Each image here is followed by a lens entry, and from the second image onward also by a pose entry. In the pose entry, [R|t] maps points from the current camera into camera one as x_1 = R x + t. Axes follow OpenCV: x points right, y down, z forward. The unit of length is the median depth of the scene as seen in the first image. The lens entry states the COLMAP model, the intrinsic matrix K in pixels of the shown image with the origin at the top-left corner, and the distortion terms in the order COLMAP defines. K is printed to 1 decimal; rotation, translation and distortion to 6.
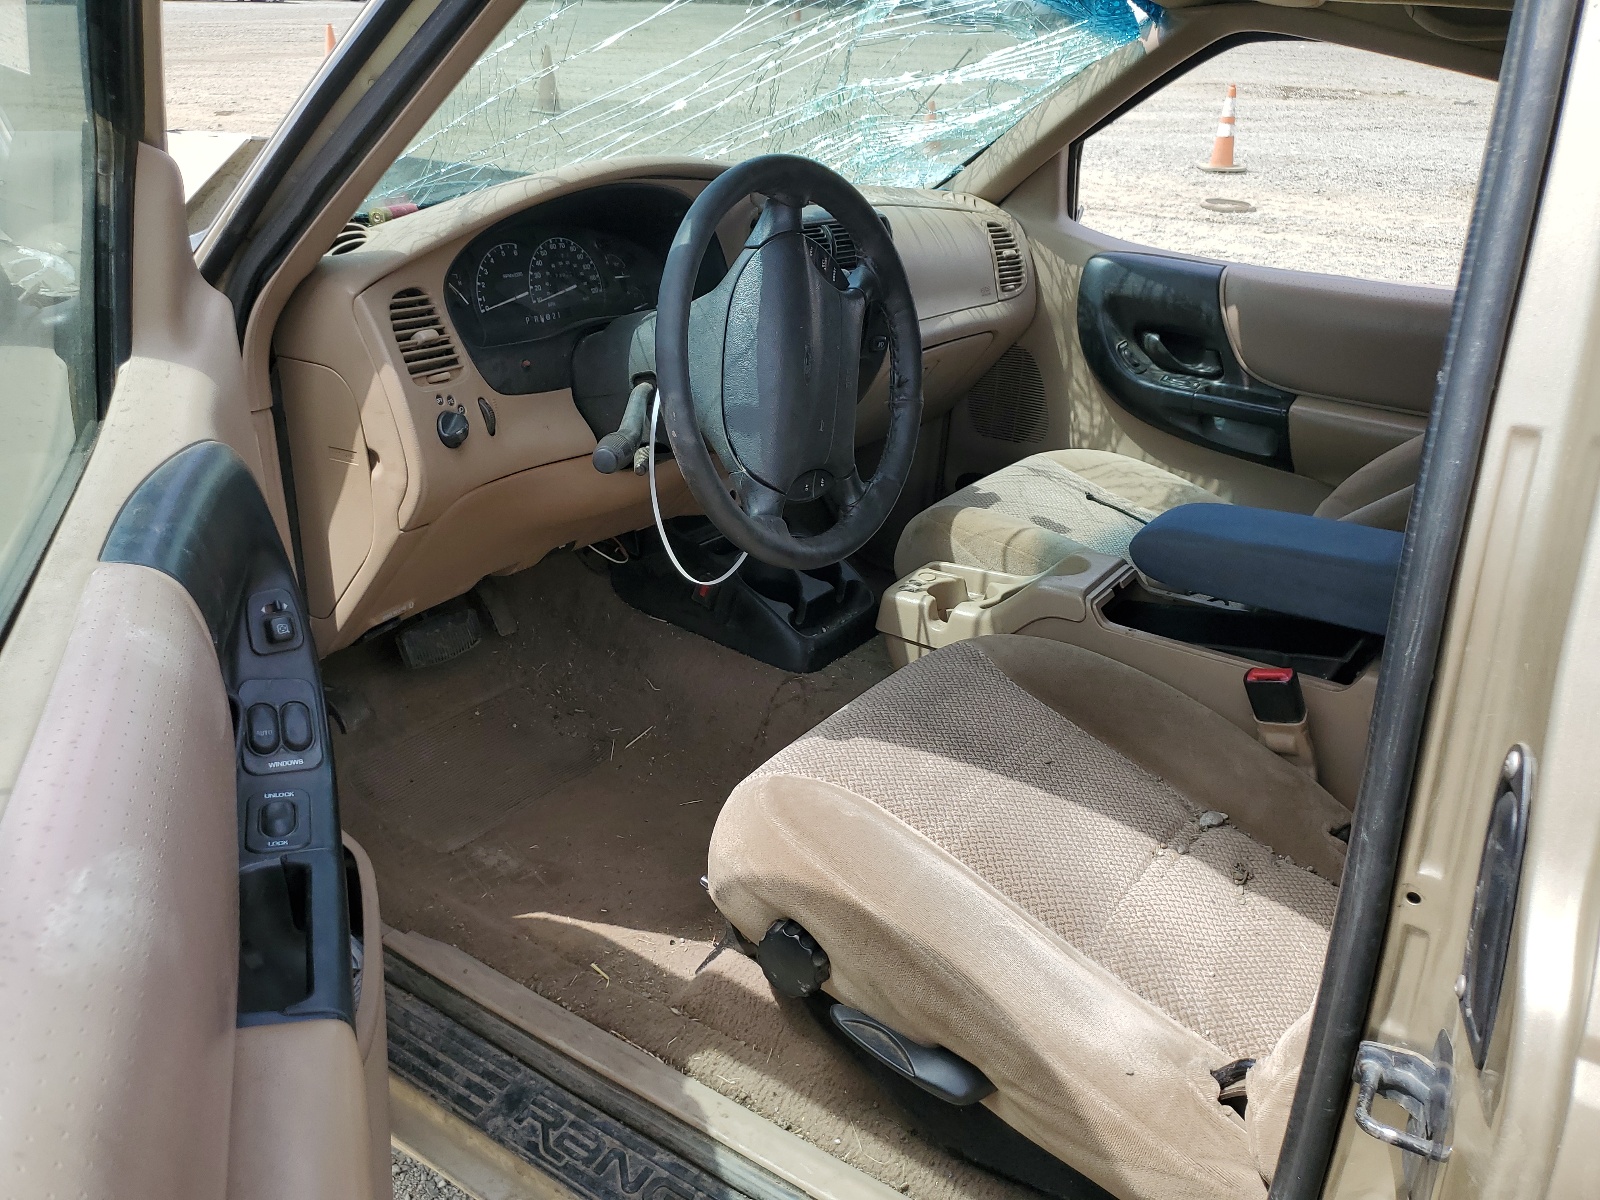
lens RADIAL K [[1215.5, 0, 799.5], [0, 1215.5, 591.8], [0, 0, 1]] dist [0.028076, -0.026451]
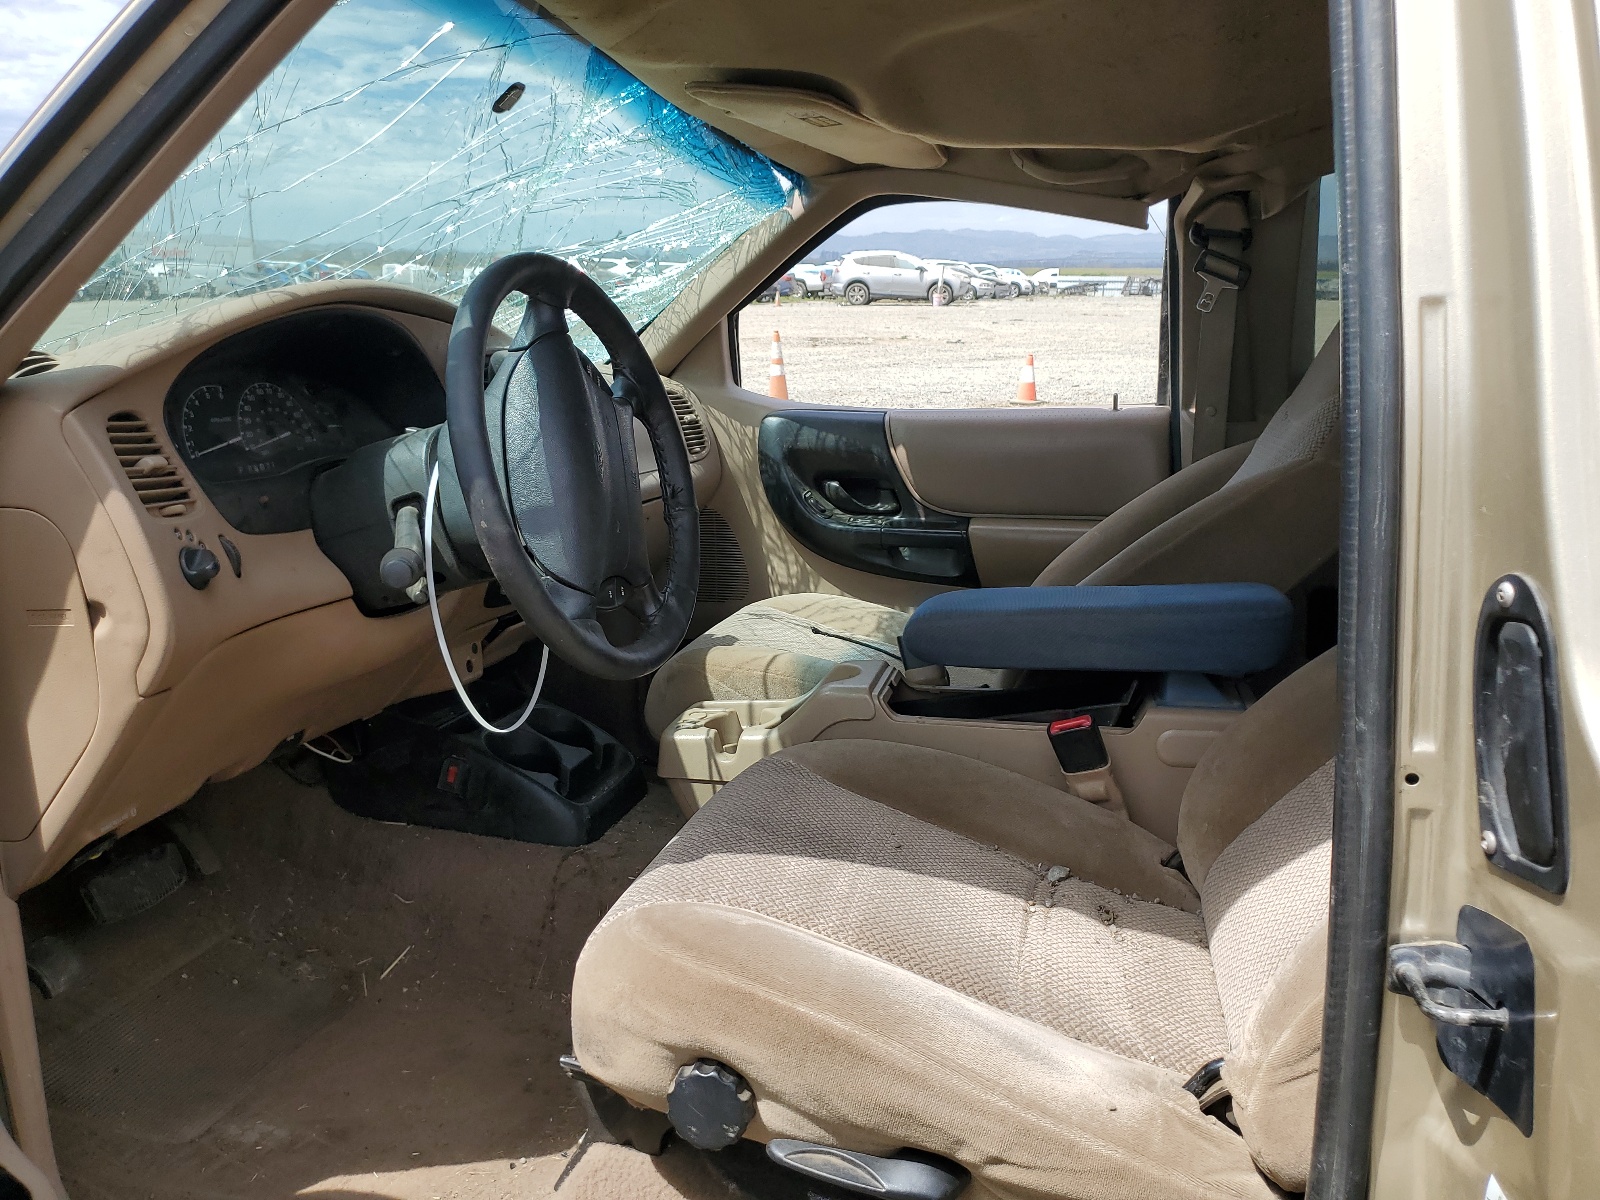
lens RADIAL K [[1215.5, 0, 805.6], [0, 1215.5, 606.2], [0, 0, 1]] dist [0.028076, -0.026451]
pose [[0.936856, -0.130847, 0.324314, -0.139112], [0.189359, 0.969457, -0.155872, 0.084816], [-0.294013, 0.207441, 0.933019, 0.081031]]
